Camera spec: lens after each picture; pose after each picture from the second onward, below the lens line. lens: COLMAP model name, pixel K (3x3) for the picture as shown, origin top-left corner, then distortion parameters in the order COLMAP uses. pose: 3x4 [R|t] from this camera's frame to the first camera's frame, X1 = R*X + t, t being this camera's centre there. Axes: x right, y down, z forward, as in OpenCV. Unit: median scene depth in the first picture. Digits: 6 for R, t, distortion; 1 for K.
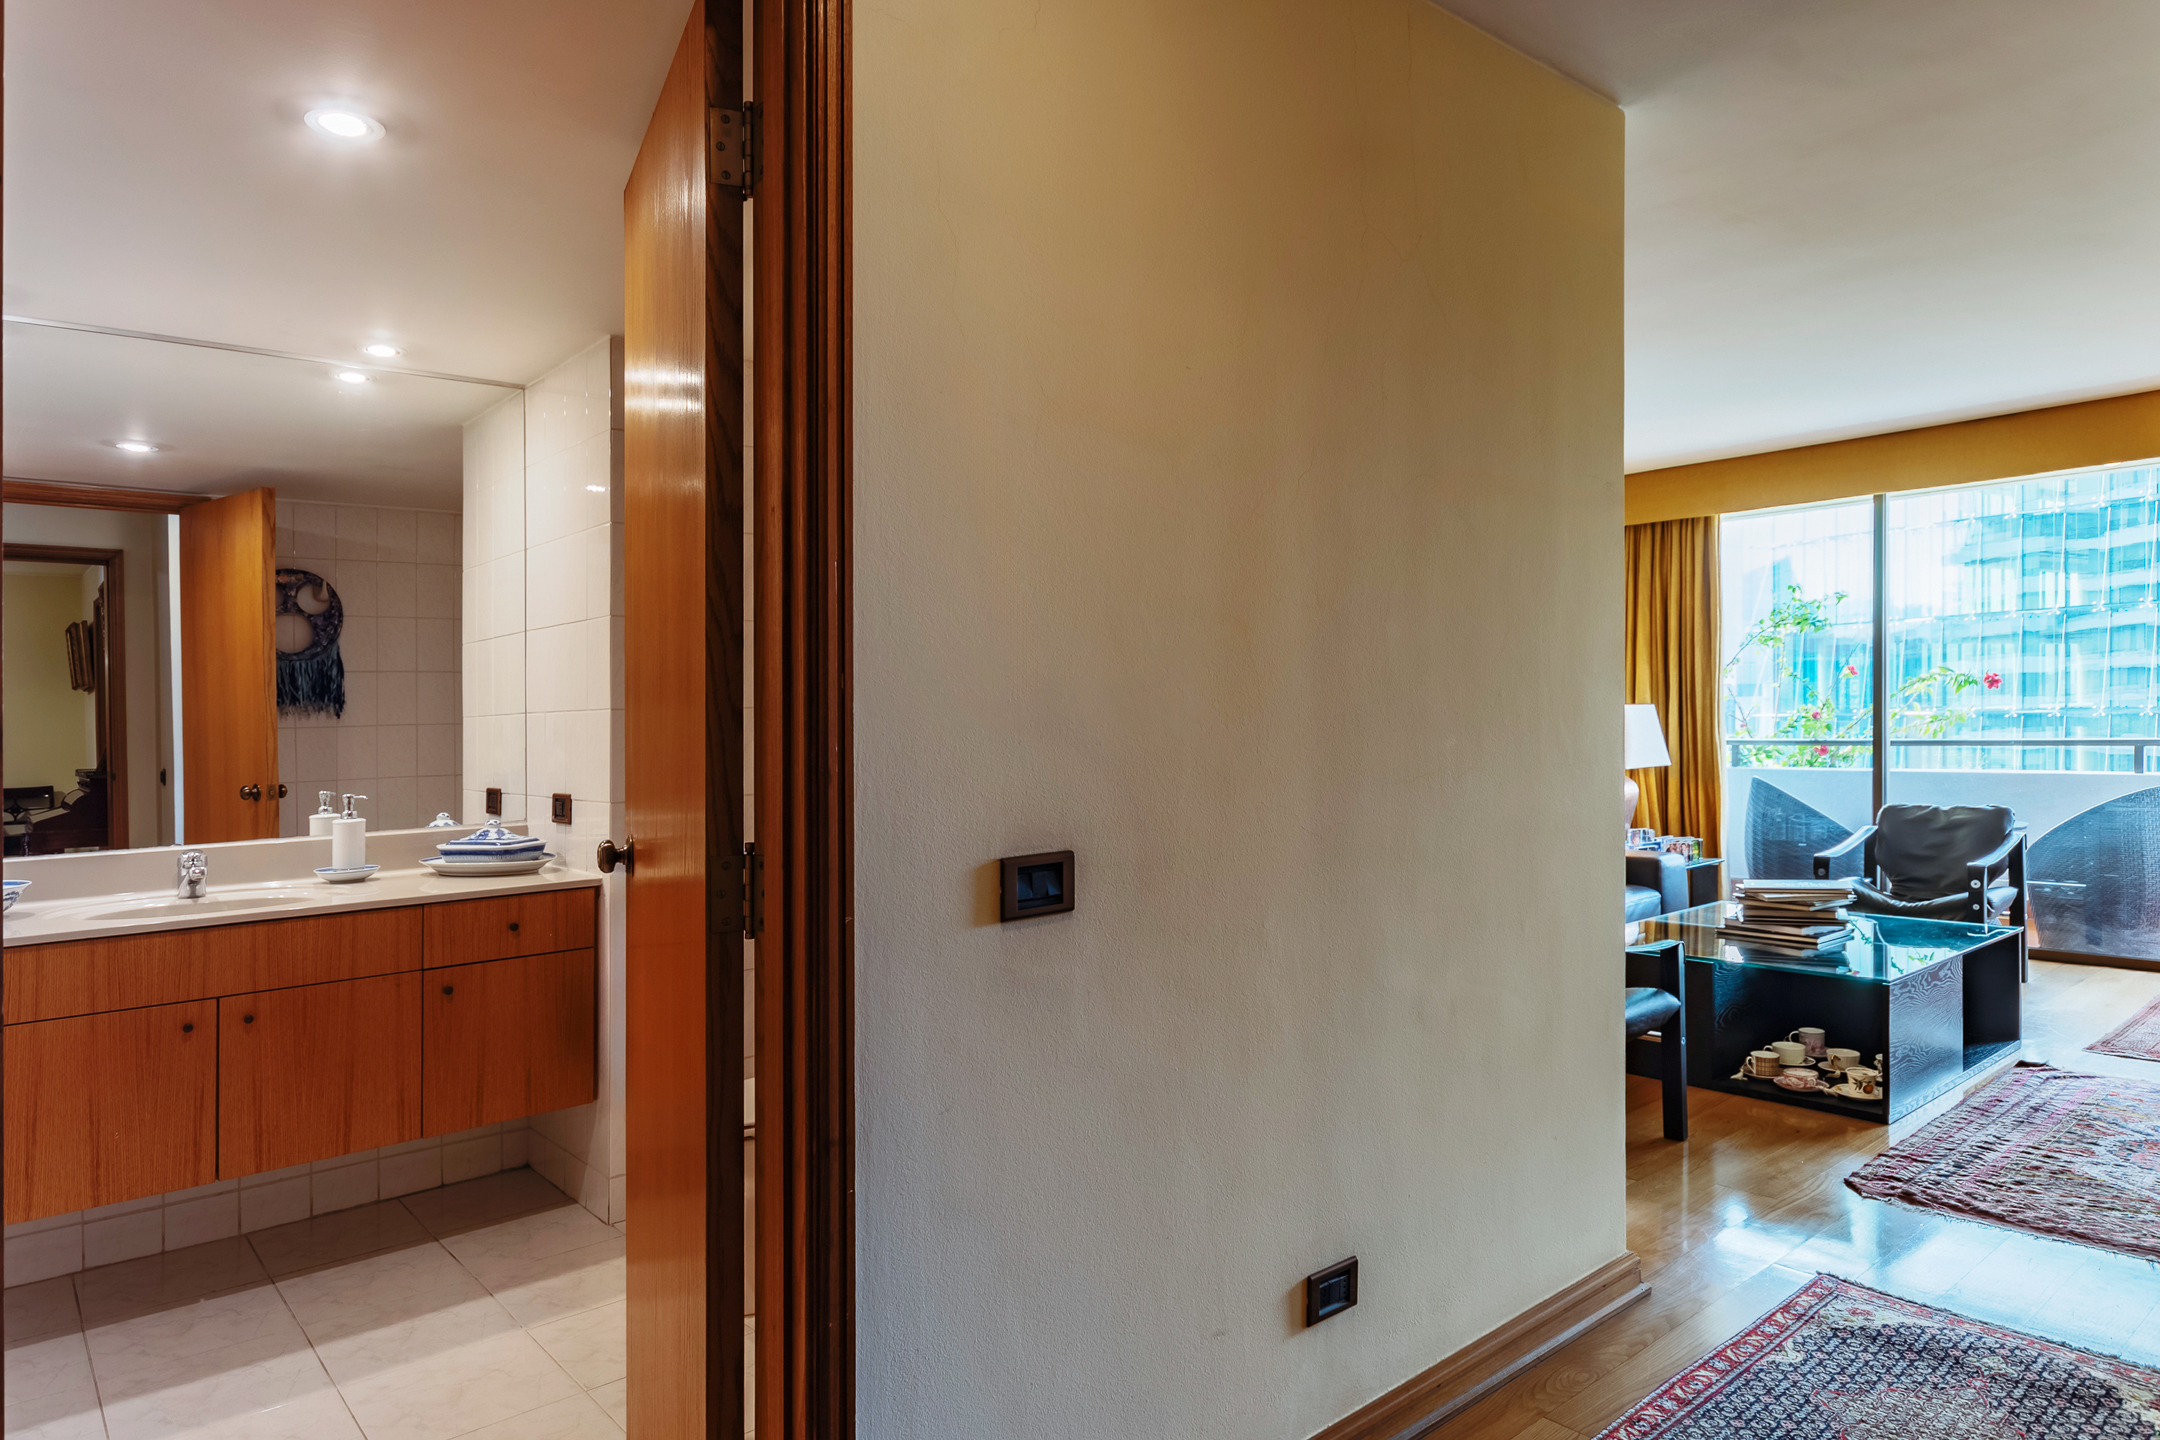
lens RADIAL K [[1329.2, 0, 1084.2], [0, 1329.2, 670.4], [0, 0, 1]] dist [0.001851, -0.003794]
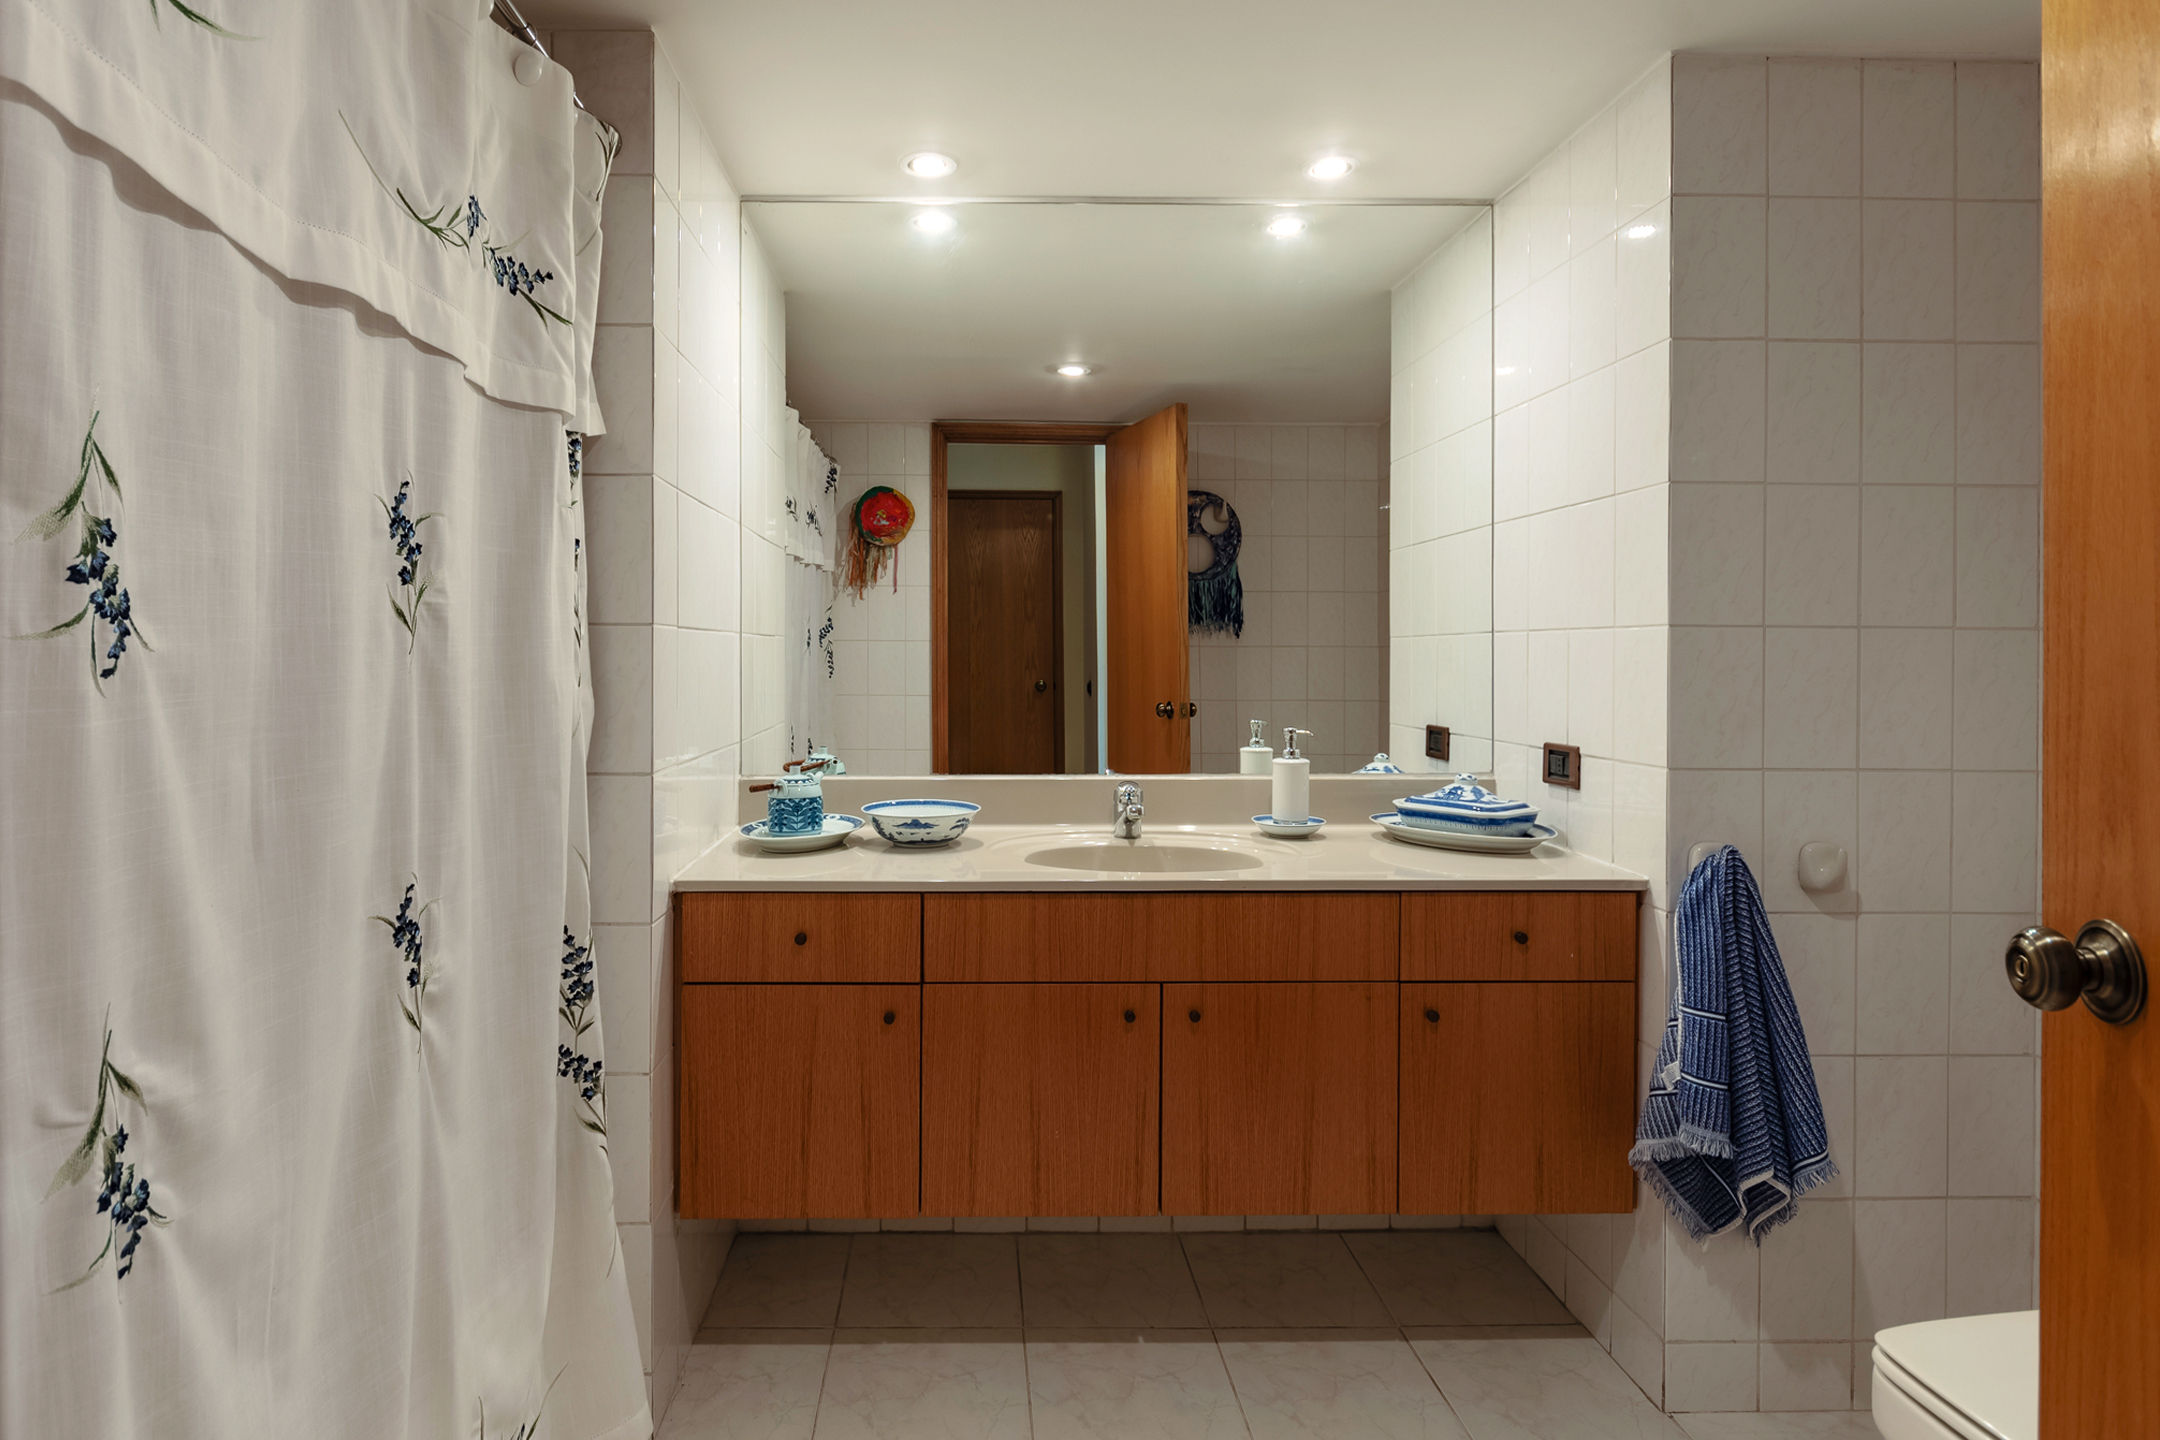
lens RADIAL K [[1144.8, 0, 1075.3], [0, 1144.8, 741.4], [0, 0, 1]] dist [0.001163, 0.018151]
pose [[0.818140, 0.071036, -0.570614, -0.228610], [-0.004568, 0.993112, 0.117083, 0.017895], [0.575001, -0.093184, 0.812829, 0.312346]]
